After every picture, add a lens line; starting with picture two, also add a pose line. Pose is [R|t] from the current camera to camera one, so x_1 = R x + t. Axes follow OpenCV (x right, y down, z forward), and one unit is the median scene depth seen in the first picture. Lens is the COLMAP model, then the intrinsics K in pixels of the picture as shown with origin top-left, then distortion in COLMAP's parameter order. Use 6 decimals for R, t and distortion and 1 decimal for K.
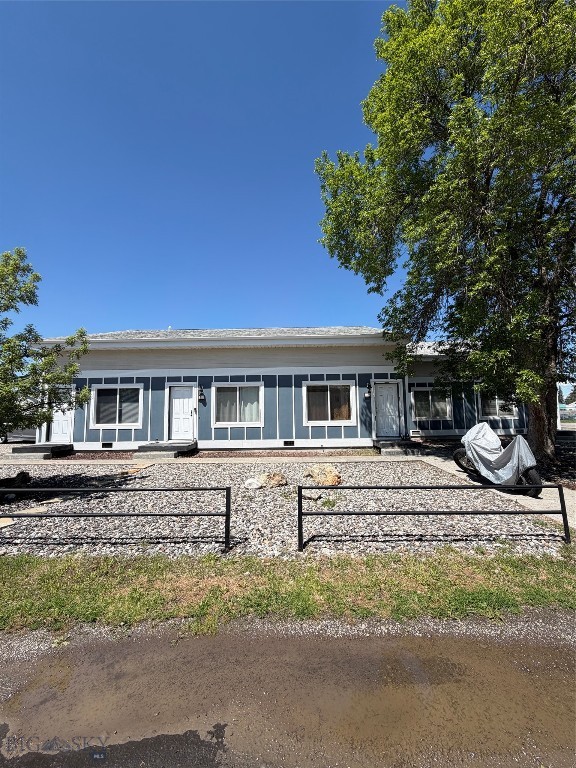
lens RADIAL K [[304.6, 0, 288.3], [0, 304.6, 381.5], [0, 0, 1]] dist [0.001471, 0.000045]
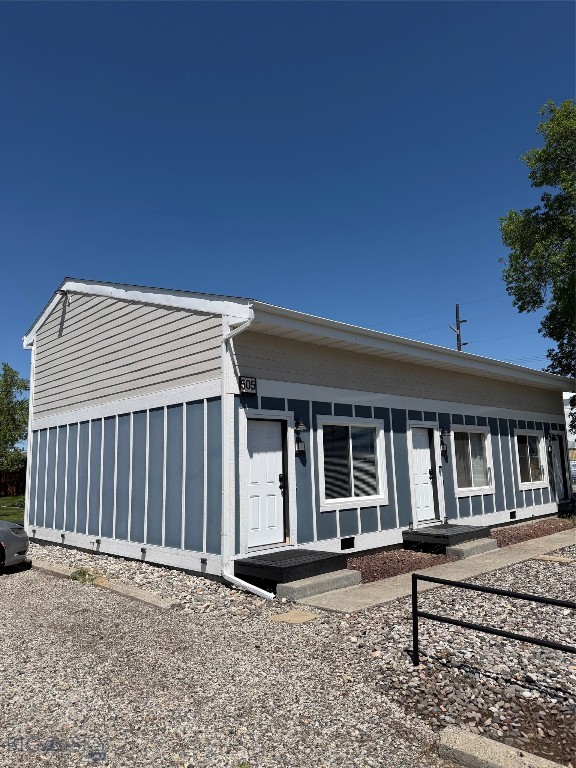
lens RADIAL K [[536.2, 0, 289.9], [0, 536.2, 387.2], [0, 0, 1]] dist [0.093805, -0.120906]
pose [[0.708802, 0.098468, 0.698501, -1.857831], [-0.041855, 0.994336, -0.097699, 0.073356], [-0.704164, 0.040013, 0.708909, 0.646962]]
